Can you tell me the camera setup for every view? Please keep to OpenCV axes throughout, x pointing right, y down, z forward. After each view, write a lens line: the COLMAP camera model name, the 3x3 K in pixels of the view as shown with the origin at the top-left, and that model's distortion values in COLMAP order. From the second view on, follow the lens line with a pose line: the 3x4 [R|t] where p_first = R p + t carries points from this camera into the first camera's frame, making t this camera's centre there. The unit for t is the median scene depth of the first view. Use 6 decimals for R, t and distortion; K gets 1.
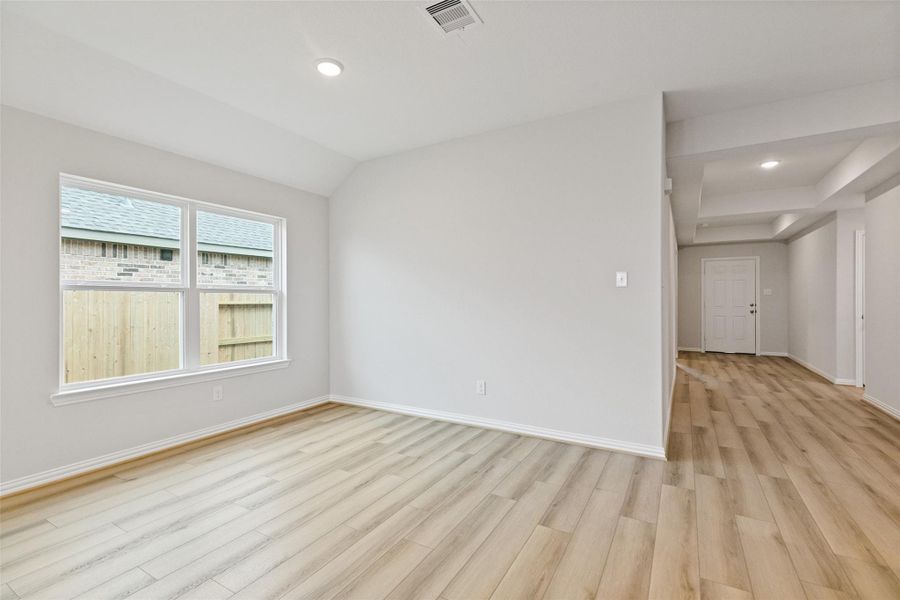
lens RADIAL K [[407.8, 0, 443.9], [0, 407.8, 299.7], [0, 0, 1]] dist [0.009286, -0.001738]
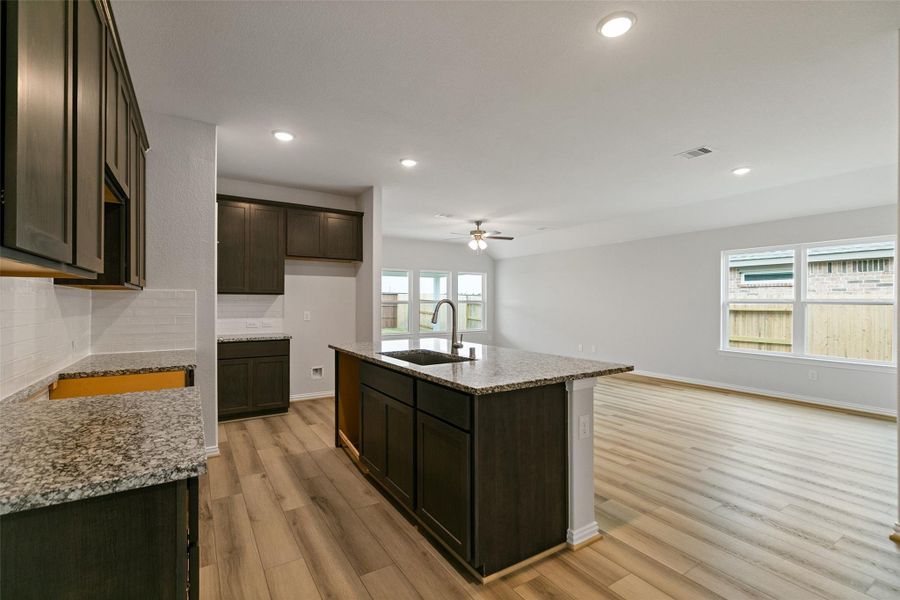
lens RADIAL K [[407.8, 0, 452.8], [0, 407.8, 304.0], [0, 0, 1]] dist [0.009286, -0.001738]
pose [[-0.453549, 0.003999, -0.891222, 1.247490], [-0.003312, 0.999975, 0.006172, -0.022771], [0.891225, 0.005751, -0.453525, 0.508945]]
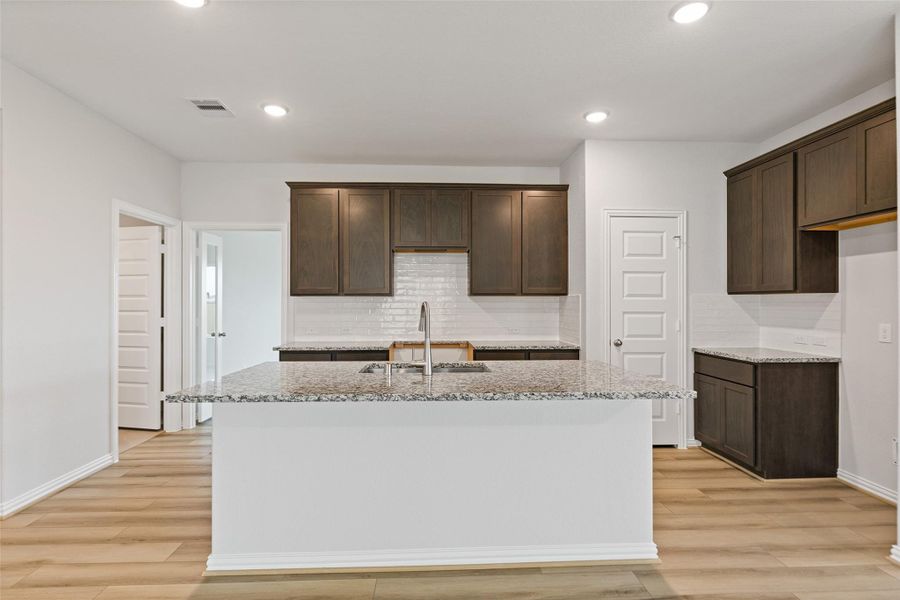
lens RADIAL K [[434.4, 0, 445.5], [0, 434.4, 302.1], [0, 0, 1]] dist [-0.001246, -0.000690]
pose [[-0.543699, 0.005071, 0.839265, 0.006695], [0.003401, 0.999987, -0.003839, -0.023441], [-0.839273, 0.000767, -0.543709, 0.476783]]
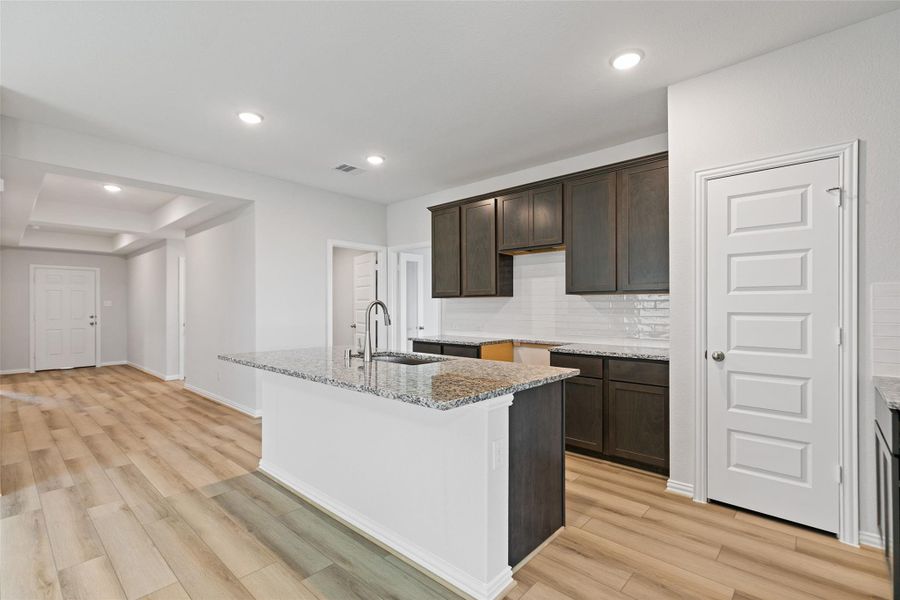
lens RADIAL K [[407.8, 0, 447.4], [0, 407.8, 305.0], [0, 0, 1]] dist [0.009286, -0.001738]
pose [[0.205028, 0.005473, 0.978741, -0.115444], [0.004862, 0.999966, -0.006611, -0.013274], [-0.978744, 0.006114, 0.204994, -0.120398]]
